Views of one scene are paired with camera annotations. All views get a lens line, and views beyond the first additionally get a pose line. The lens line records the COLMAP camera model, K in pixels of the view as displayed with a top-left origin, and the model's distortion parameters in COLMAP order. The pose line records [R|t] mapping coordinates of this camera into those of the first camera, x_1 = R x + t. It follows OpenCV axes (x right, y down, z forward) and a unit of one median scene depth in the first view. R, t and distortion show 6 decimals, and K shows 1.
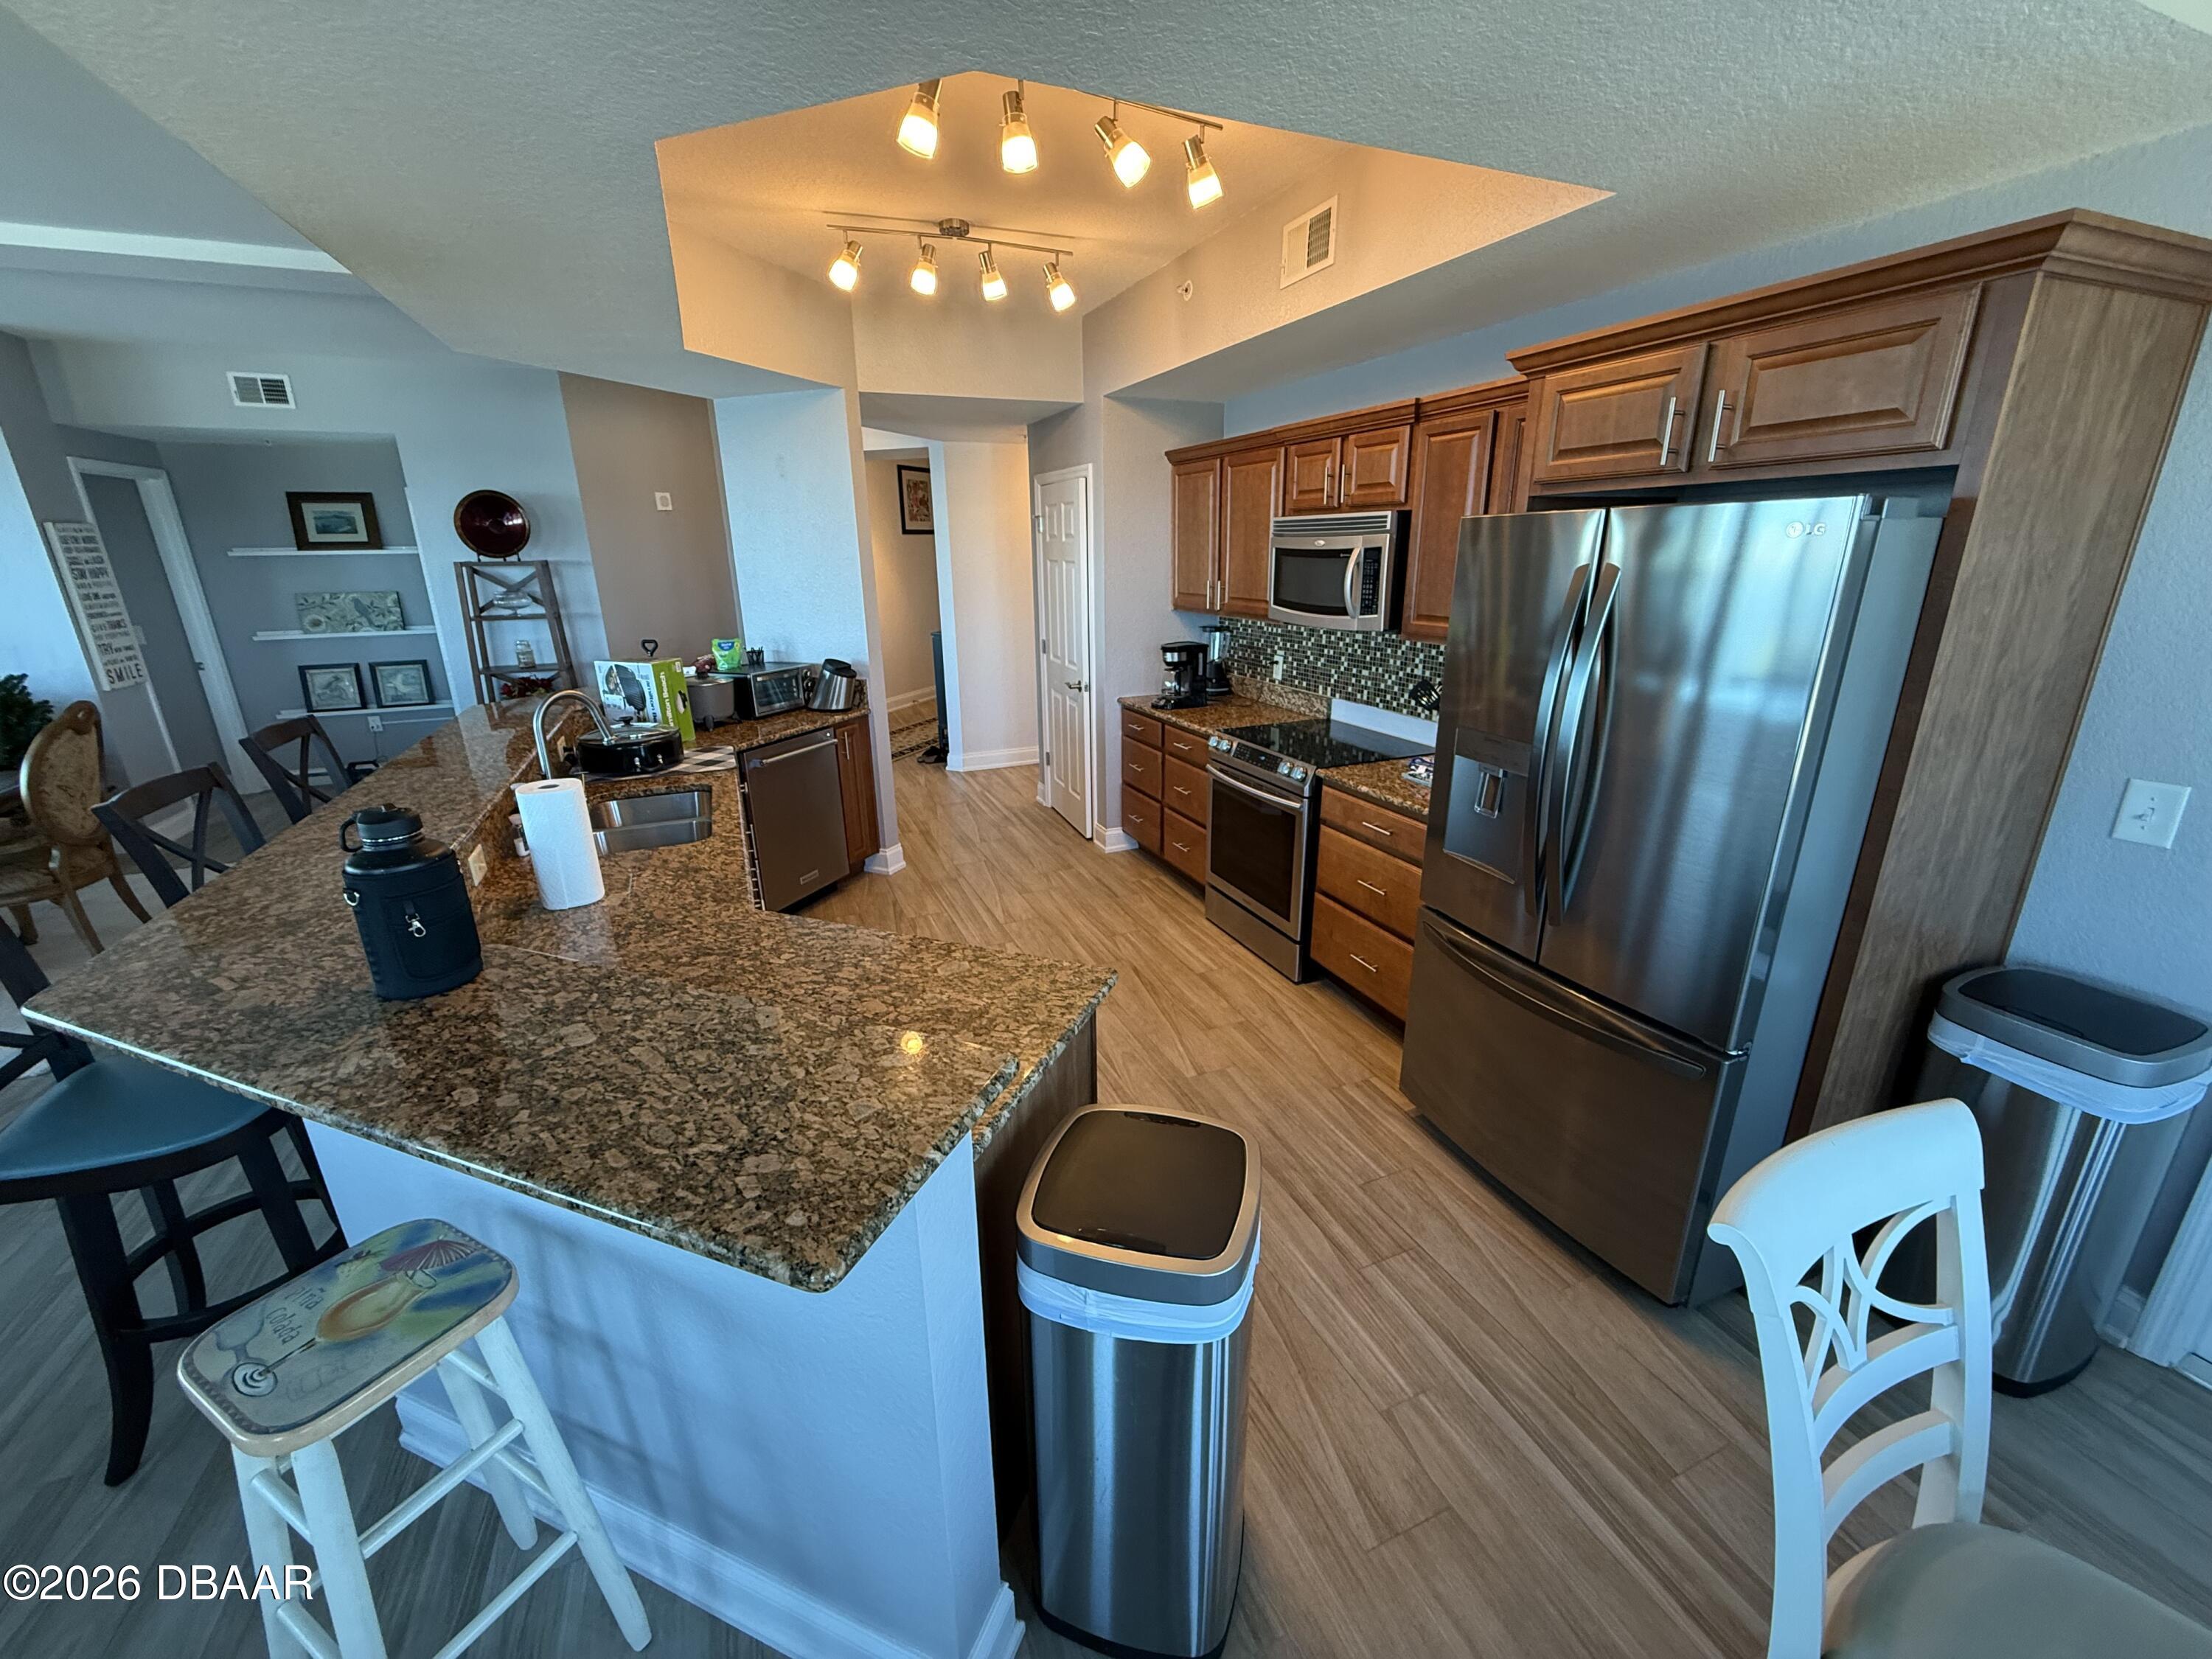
lens RADIAL K [[881.8, 0, 1098.7], [0, 881.8, 832.9], [0, 0, 1]] dist [0.000254, -0.000171]
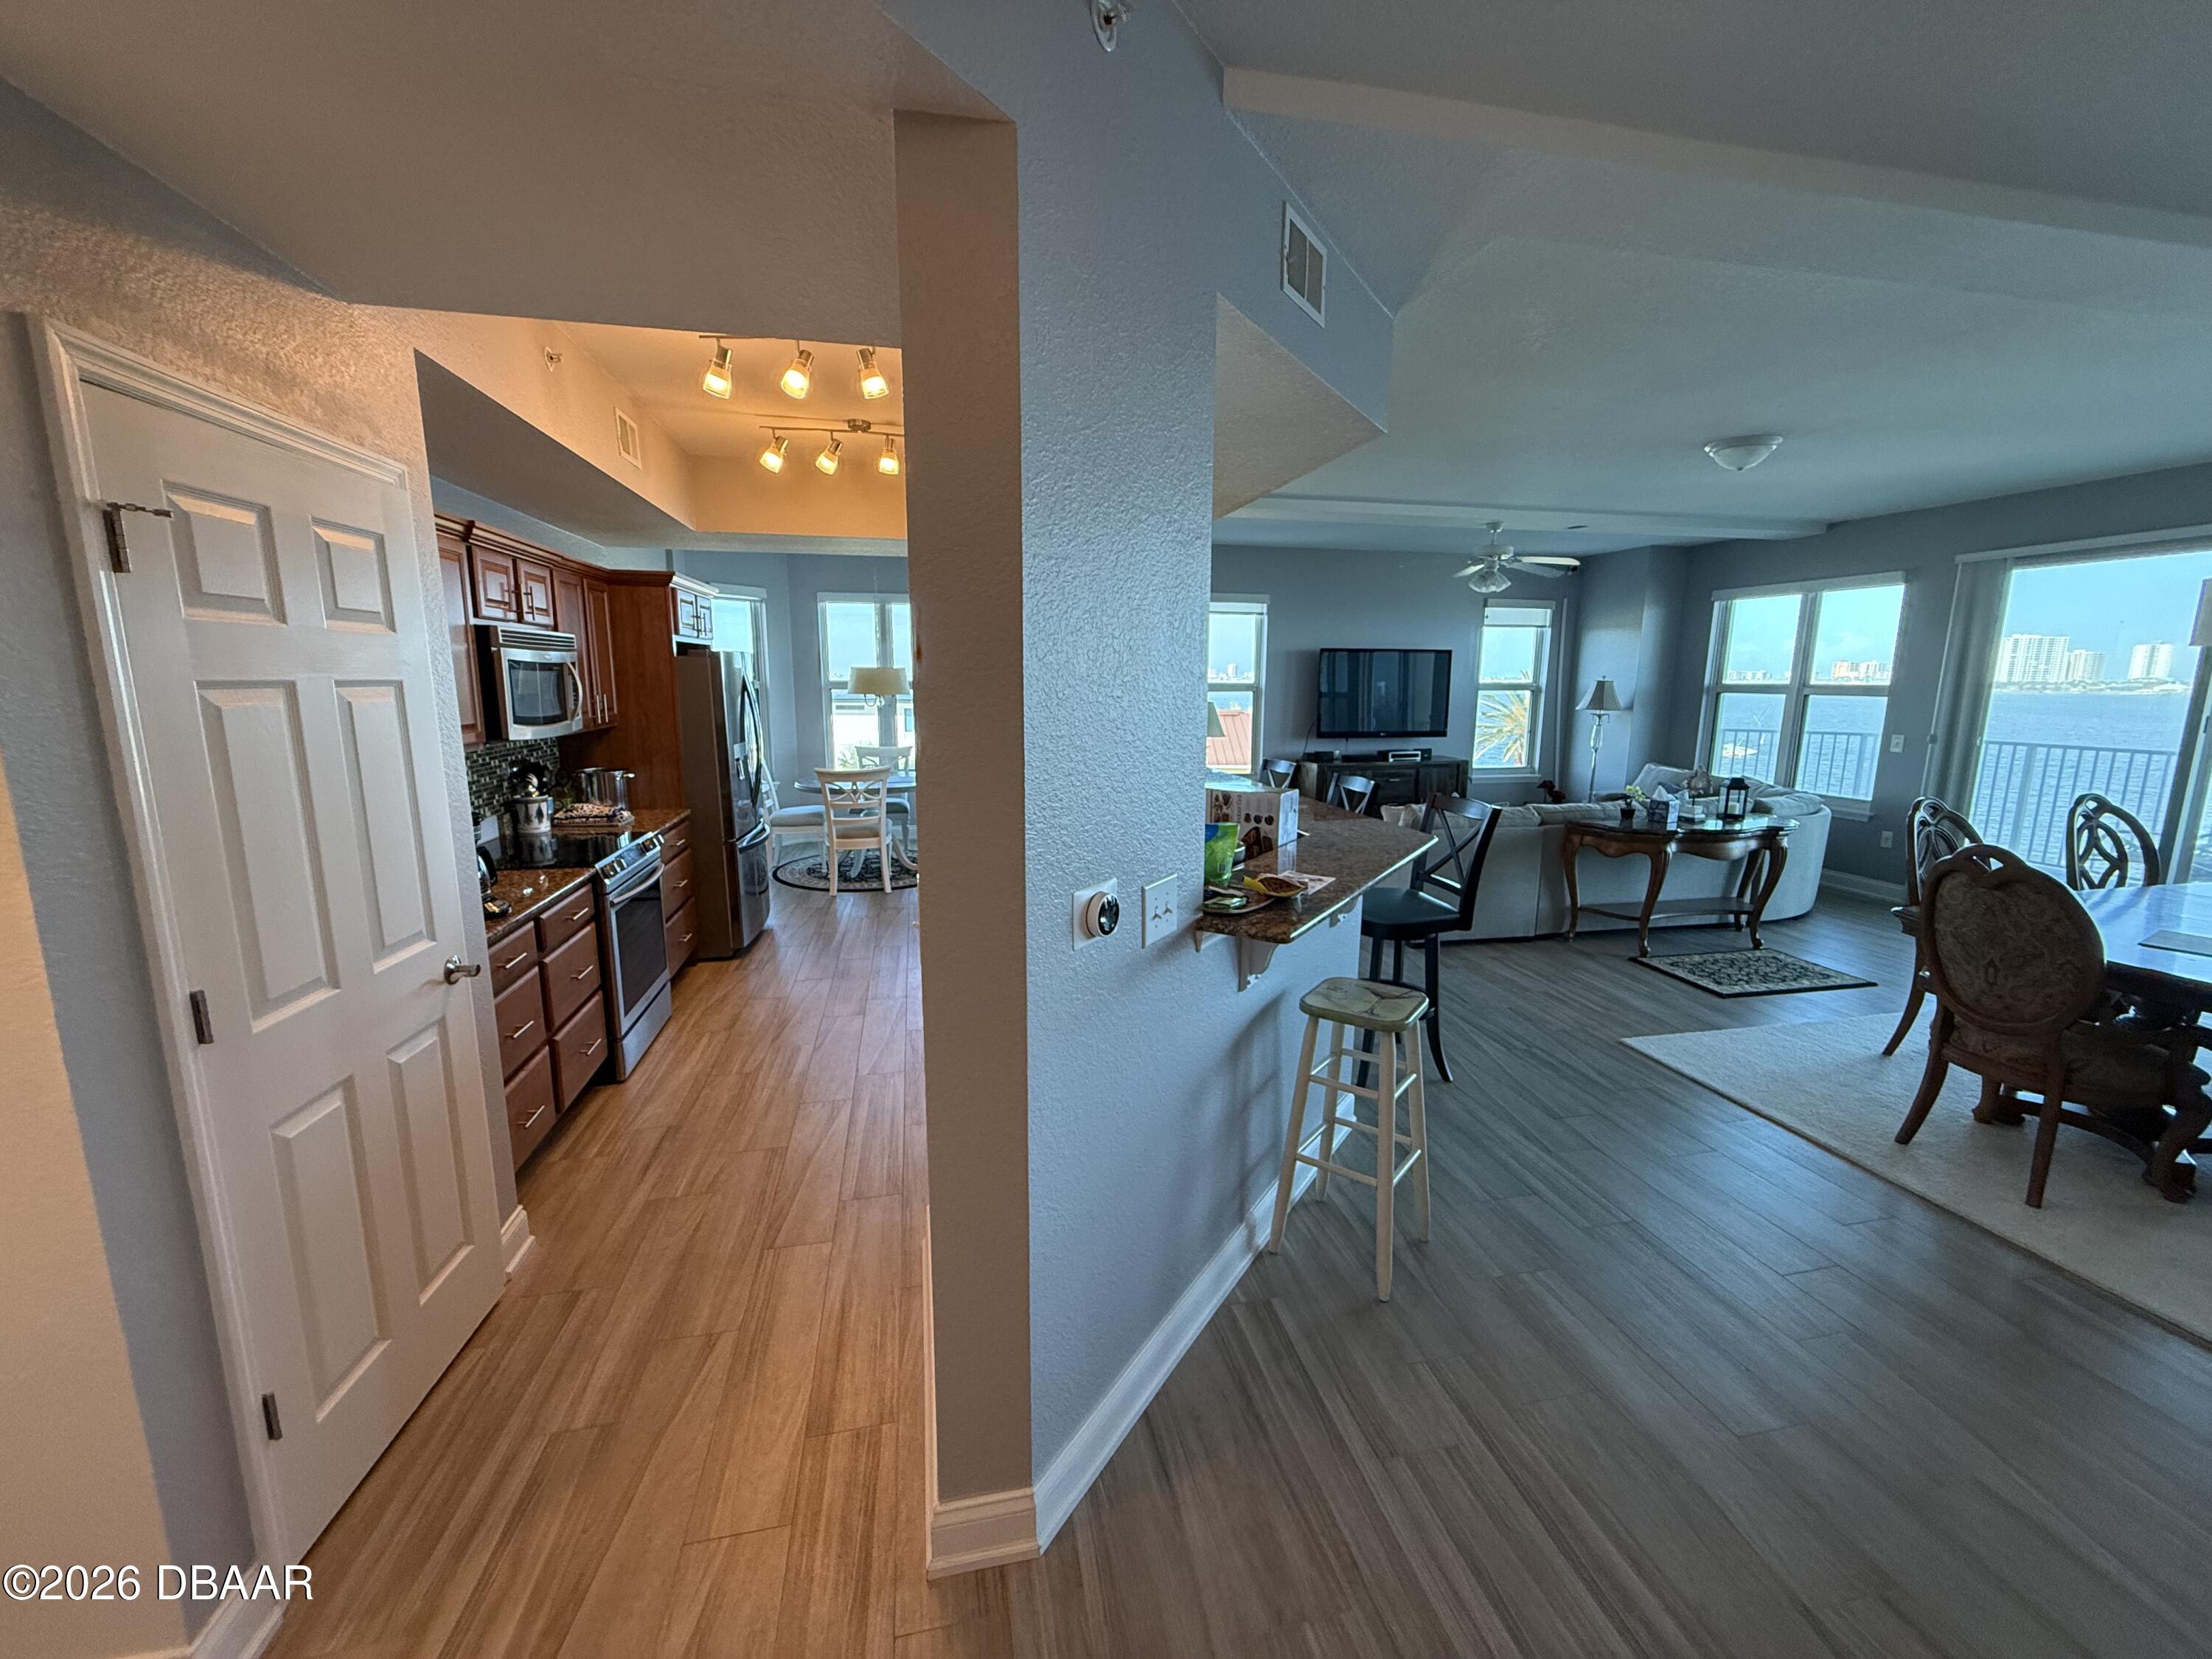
lens RADIAL K [[881.8, 0, 1105.3], [0, 881.8, 825.9], [0, 0, 1]] dist [0.000254, -0.000171]
pose [[-0.983057, -0.023042, 0.181843, -0.441551], [0.063535, 0.887729, 0.455962, -0.440386], [-0.171934, 0.459790, -0.871224, 1.413989]]
